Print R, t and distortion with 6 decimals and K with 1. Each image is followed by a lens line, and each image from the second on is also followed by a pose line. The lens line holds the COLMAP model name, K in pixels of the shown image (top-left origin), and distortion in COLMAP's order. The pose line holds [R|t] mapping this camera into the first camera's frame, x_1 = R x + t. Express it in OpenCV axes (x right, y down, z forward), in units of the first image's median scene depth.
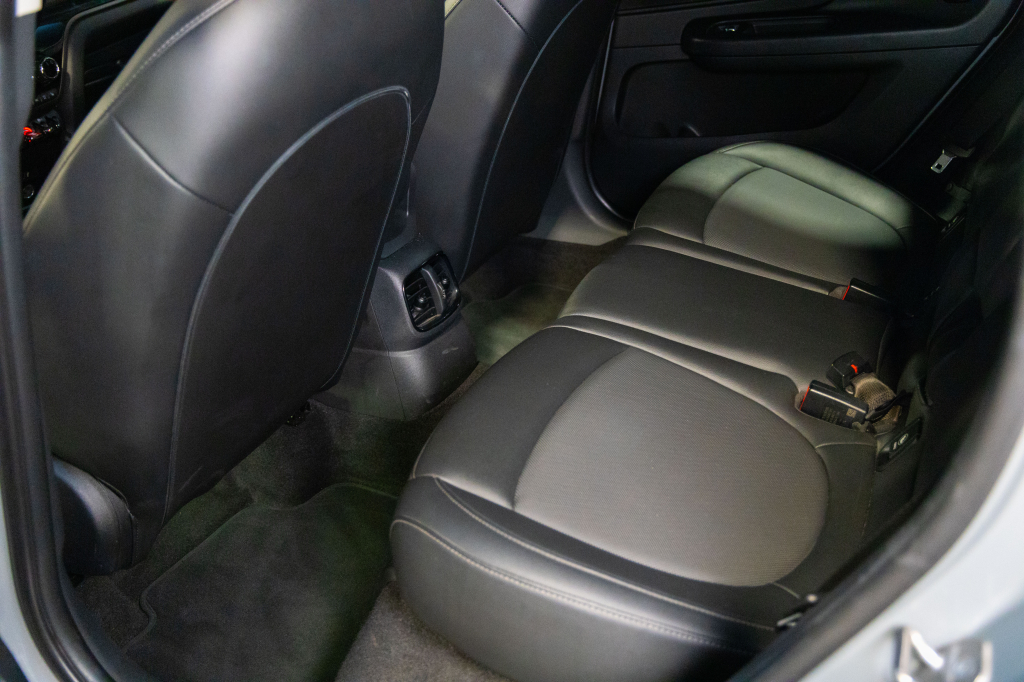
lens RADIAL K [[1054.4, 0, 512.0], [0, 1054.4, 341.0], [0, 0, 1]] dist [0.019355, 0.019845]
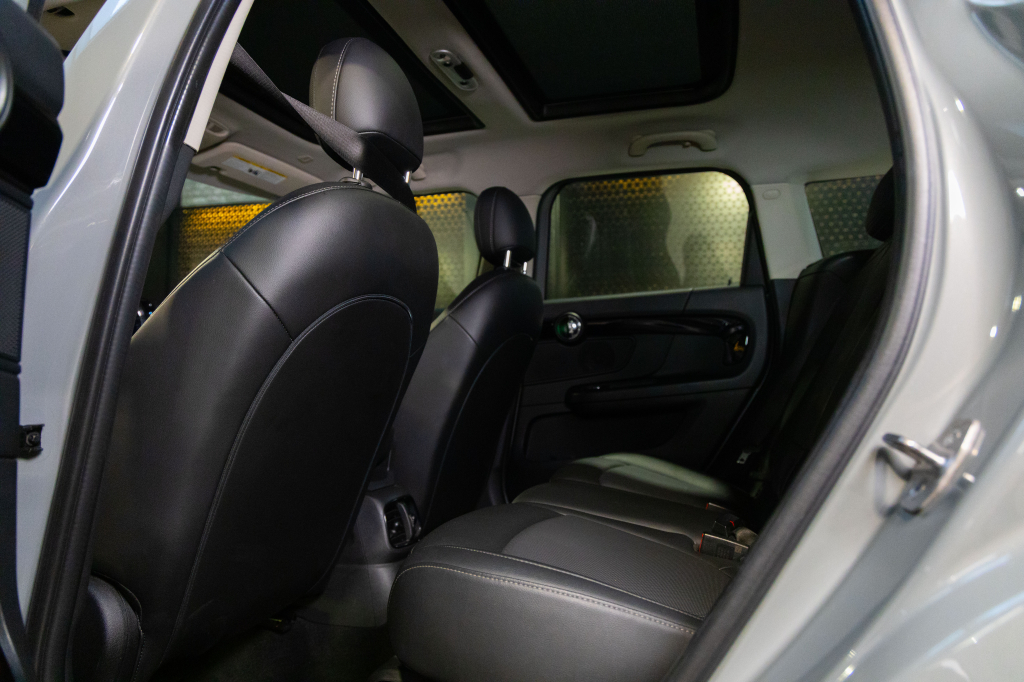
lens RADIAL K [[689.2, 0, 512.0], [0, 689.2, 341.0], [0, 0, 1]] dist [0.001070, 0.004193]
pose [[0.990977, 0.044242, 0.126519, -0.061226], [0.031806, 0.839362, -0.542641, 0.237538], [-0.130202, 0.541769, 0.830382, 0.141719]]
